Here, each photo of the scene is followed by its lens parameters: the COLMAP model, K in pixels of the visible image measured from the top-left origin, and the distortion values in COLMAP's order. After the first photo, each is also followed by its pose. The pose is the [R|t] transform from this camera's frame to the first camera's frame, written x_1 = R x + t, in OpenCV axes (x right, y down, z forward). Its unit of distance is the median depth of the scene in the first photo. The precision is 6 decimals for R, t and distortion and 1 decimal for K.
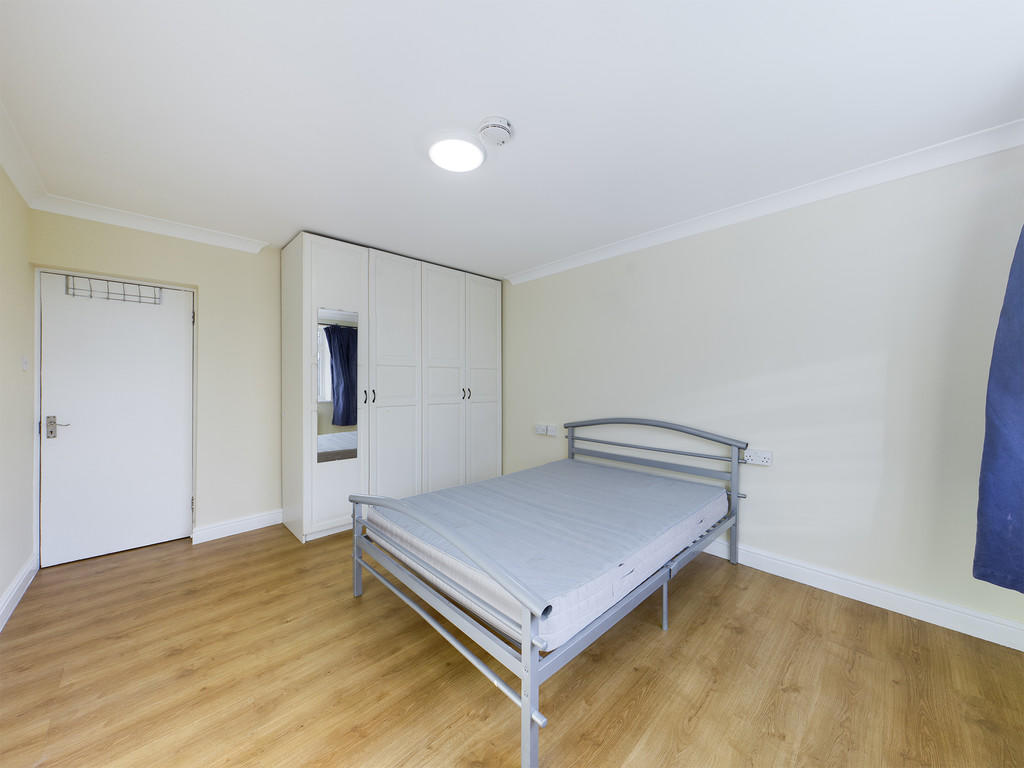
lens RADIAL K [[374.1, 0, 508.8], [0, 374.1, 383.6], [0, 0, 1]] dist [-0.000098, 0.000235]
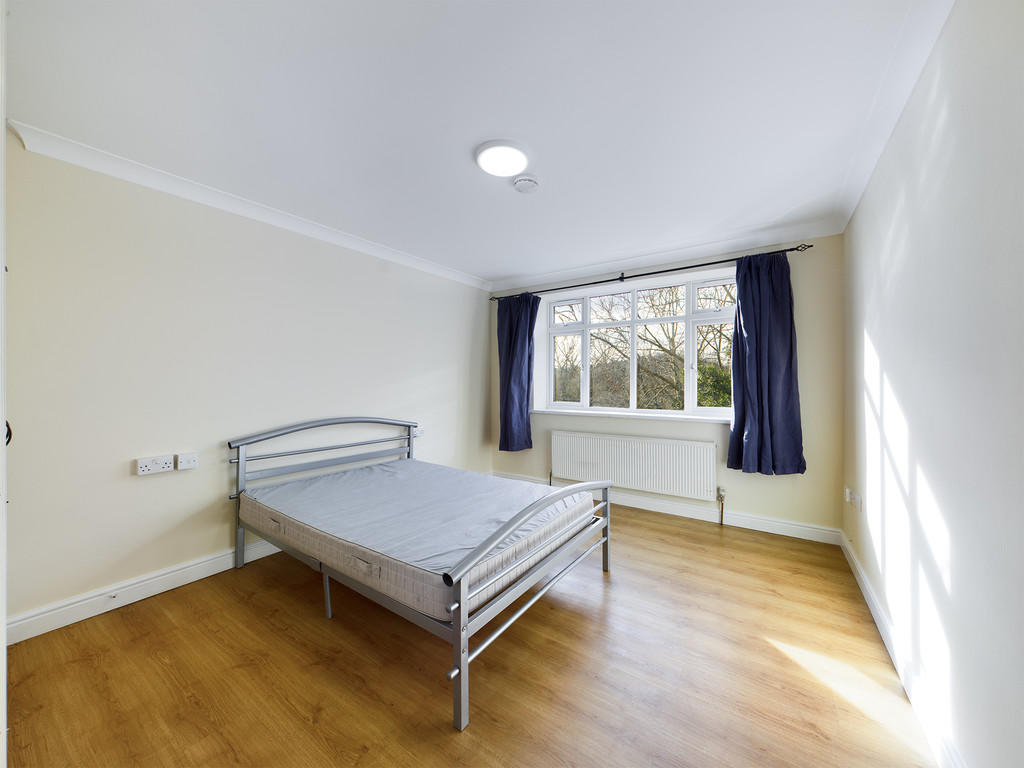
lens RADIAL K [[374.1, 0, 508.8], [0, 374.1, 383.6], [0, 0, 1]] dist [-0.000098, 0.000235]
pose [[-0.191646, -0.000753, 0.981464, -0.882781], [0.000370, 1.000000, 0.000840, -0.002610], [-0.981464, 0.000524, -0.191646, 0.892416]]
